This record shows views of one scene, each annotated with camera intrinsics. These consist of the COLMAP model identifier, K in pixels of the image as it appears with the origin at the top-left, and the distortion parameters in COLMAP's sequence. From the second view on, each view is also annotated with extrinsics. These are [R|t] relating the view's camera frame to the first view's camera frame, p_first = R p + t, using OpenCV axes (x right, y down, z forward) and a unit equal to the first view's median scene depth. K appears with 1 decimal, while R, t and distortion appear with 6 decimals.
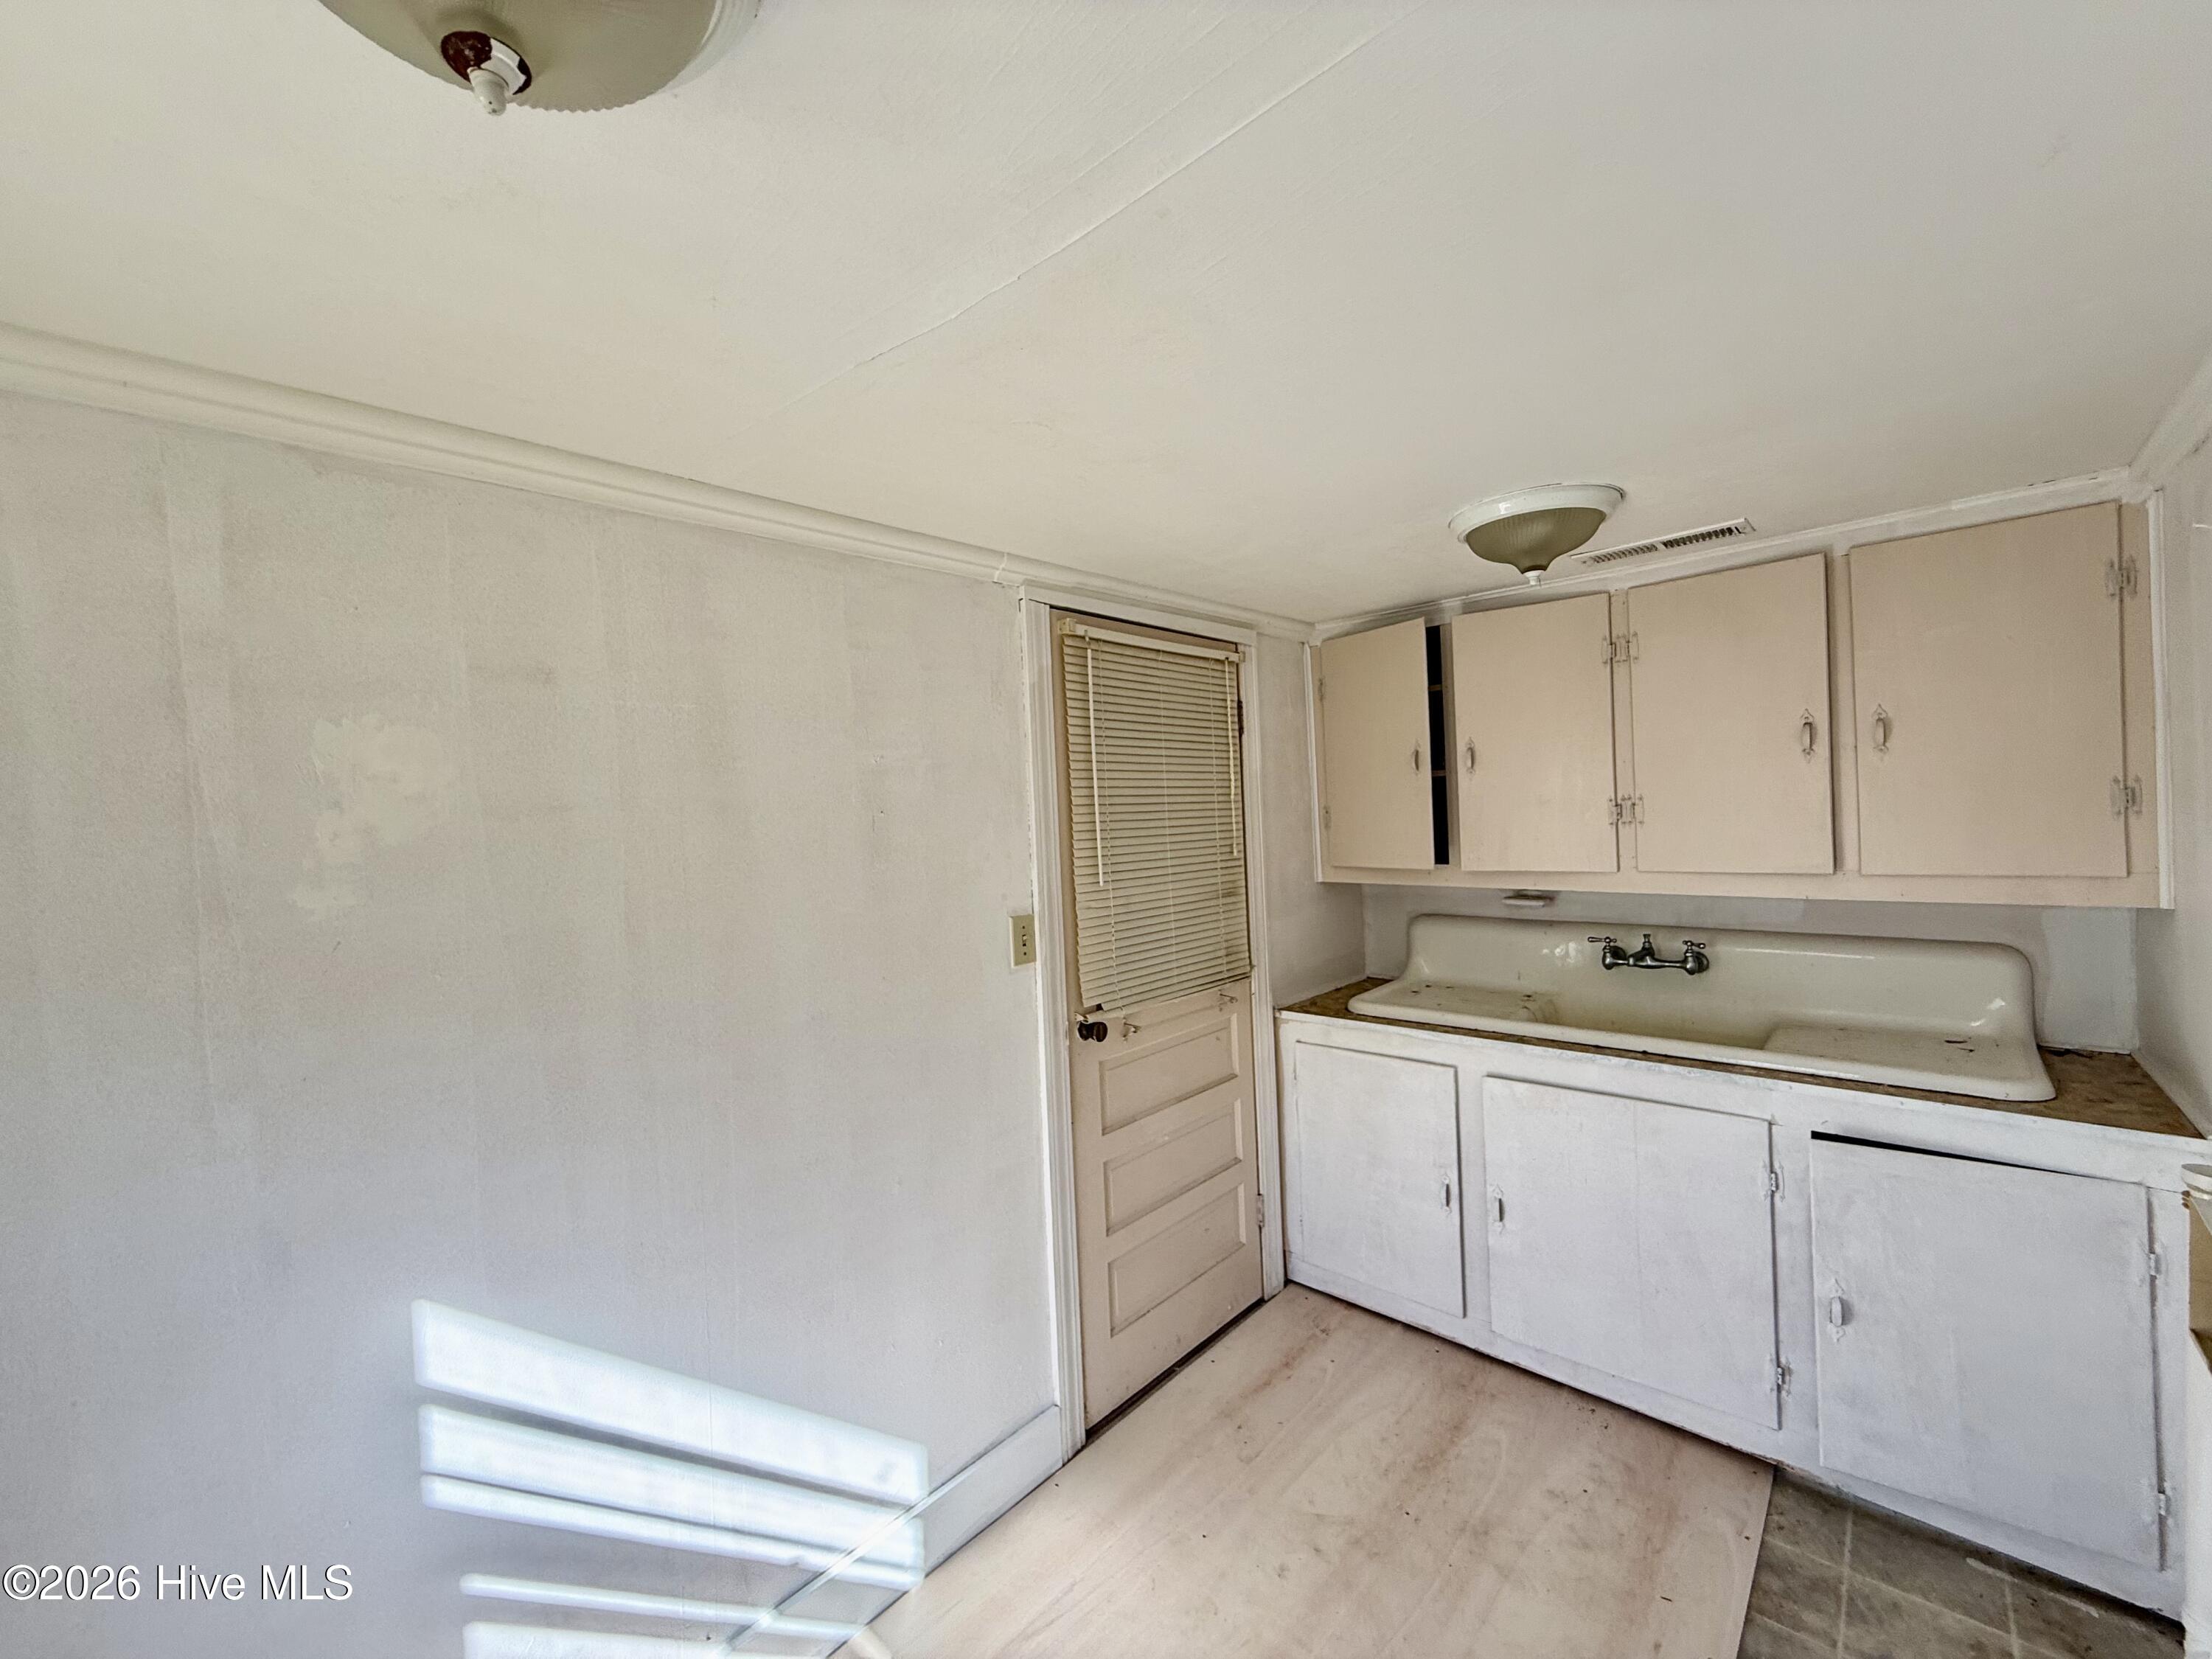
lens RADIAL K [[881.8, 0, 1105.9], [0, 881.8, 826.6], [0, 0, 1]] dist [-0.000965, 0.000666]
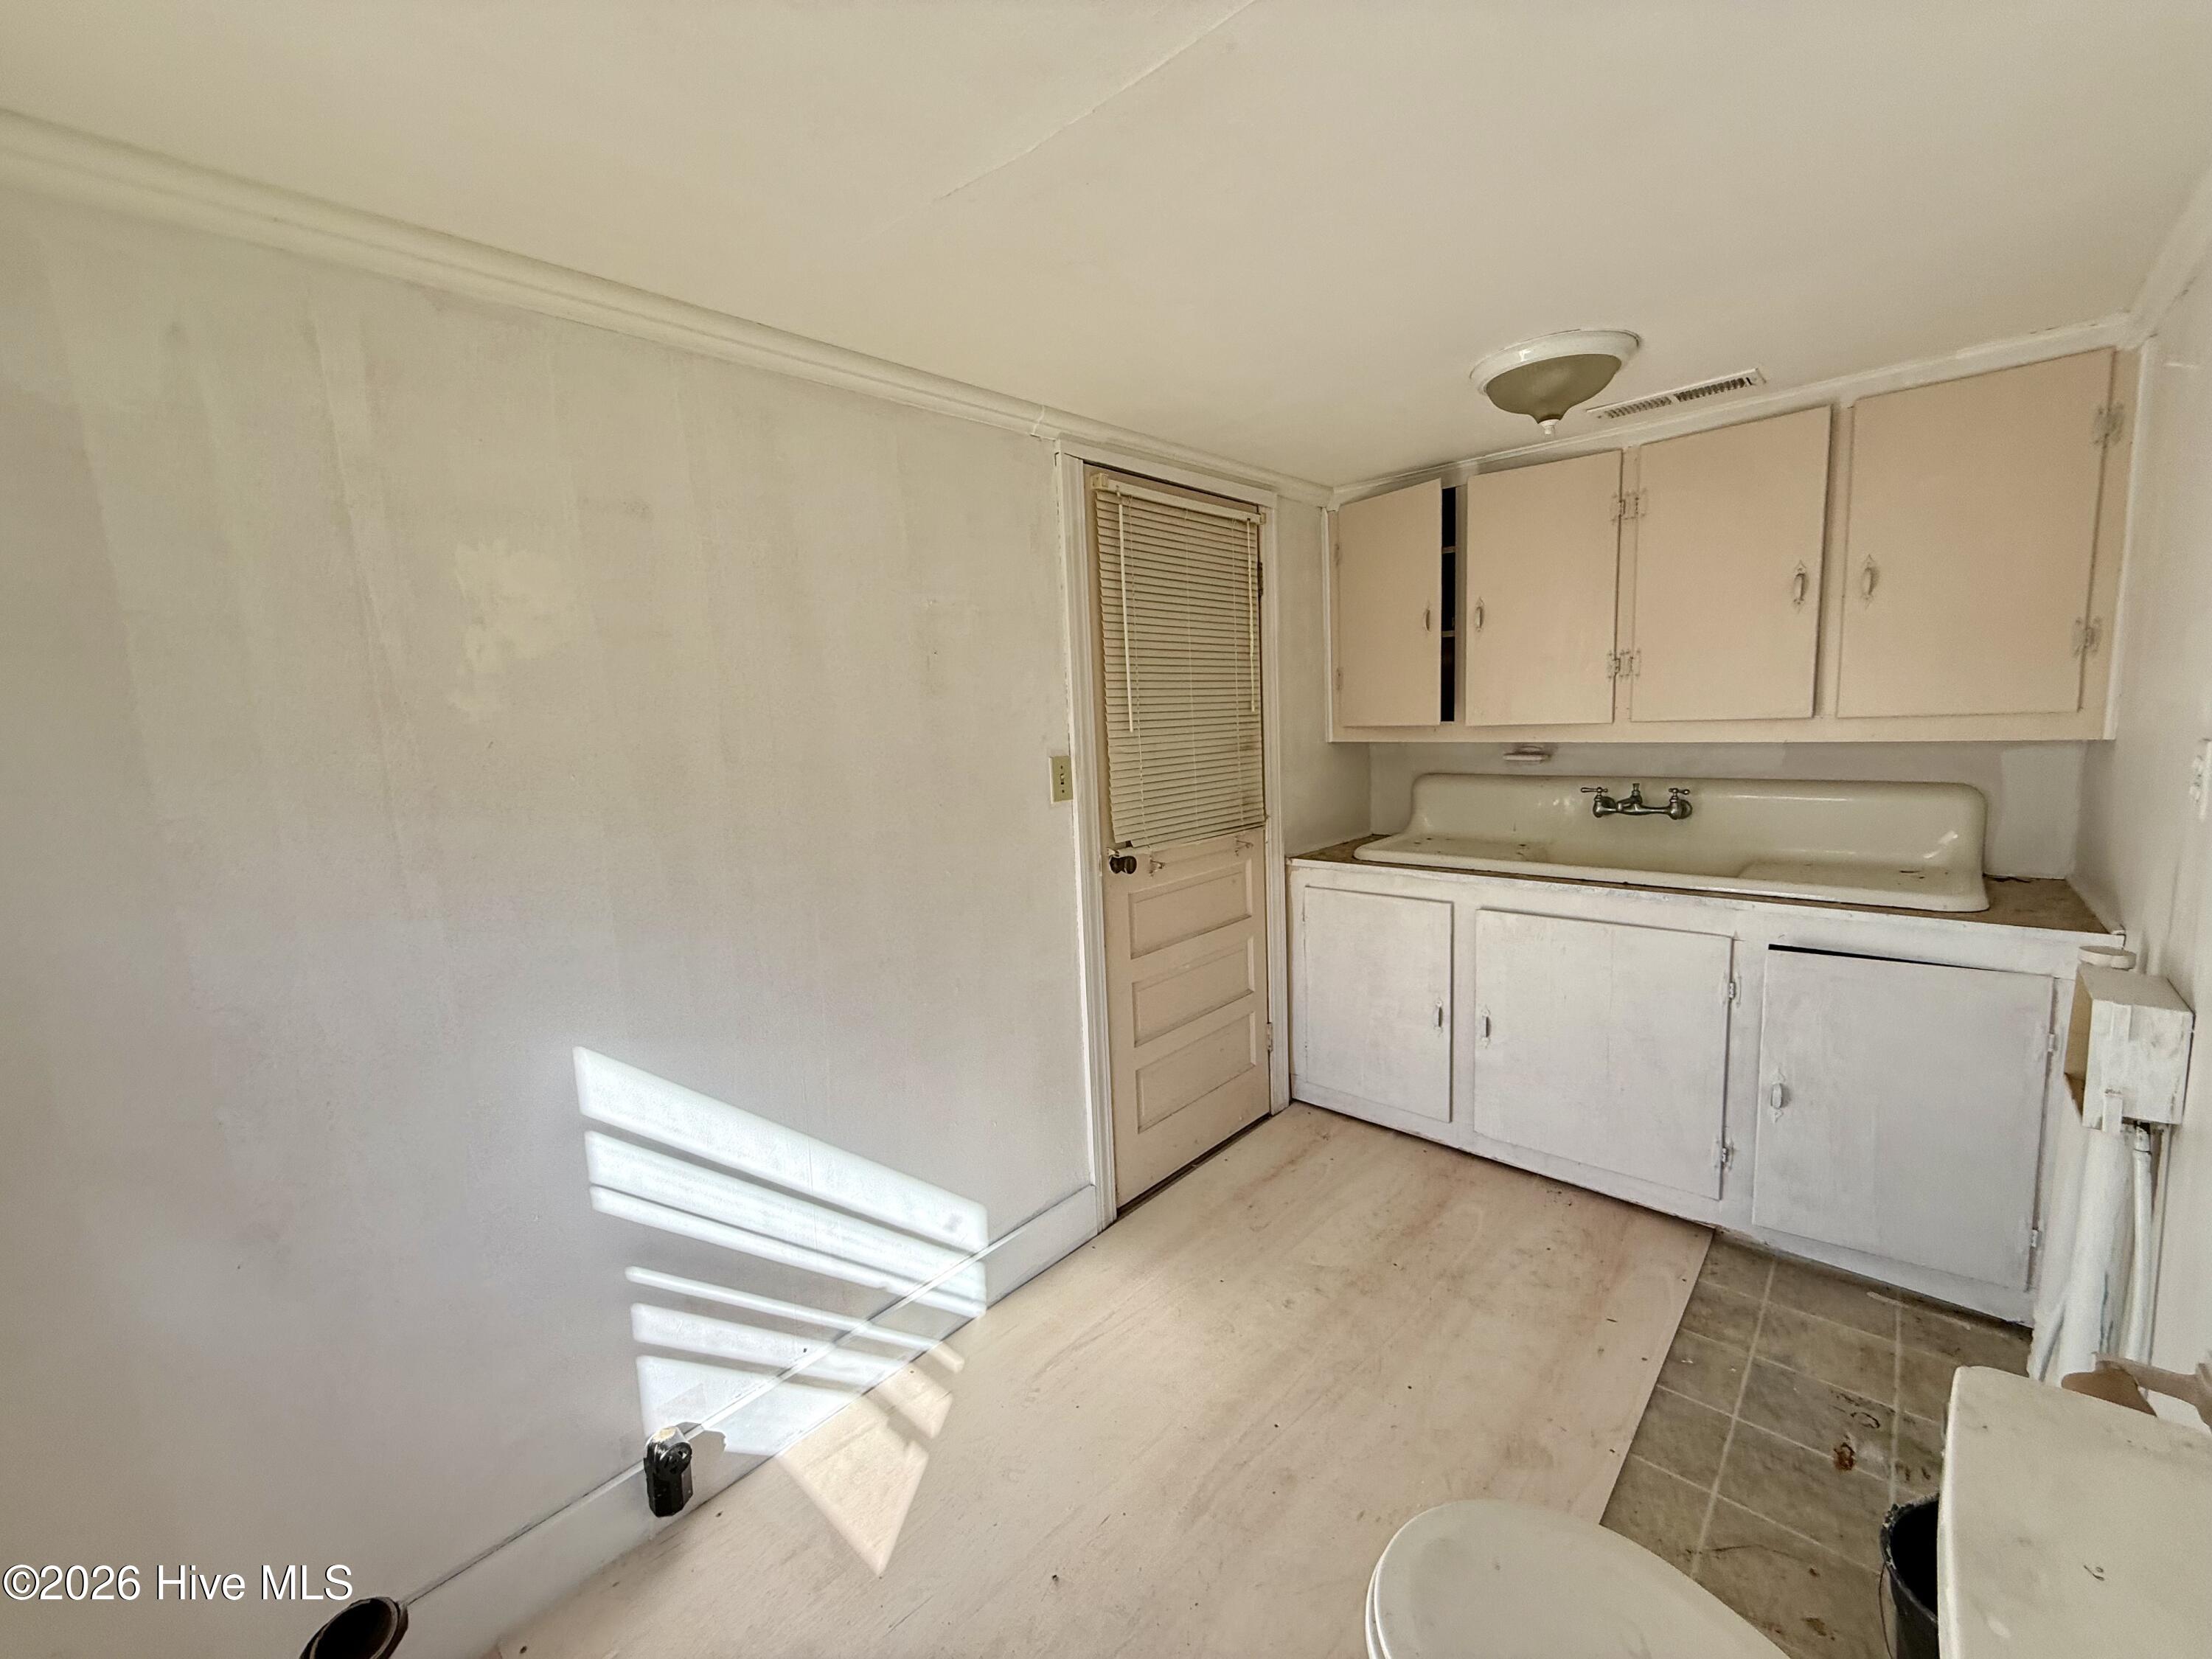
lens RADIAL K [[881.8, 0, 1104.0], [0, 881.8, 829.0], [0, 0, 1]] dist [-0.000965, 0.000666]
pose [[0.999997, -0.000897, -0.002270, -0.043133], [0.001153, 0.993320, 0.115388, 0.071467], [0.002151, -0.115390, 0.993318, -0.099892]]
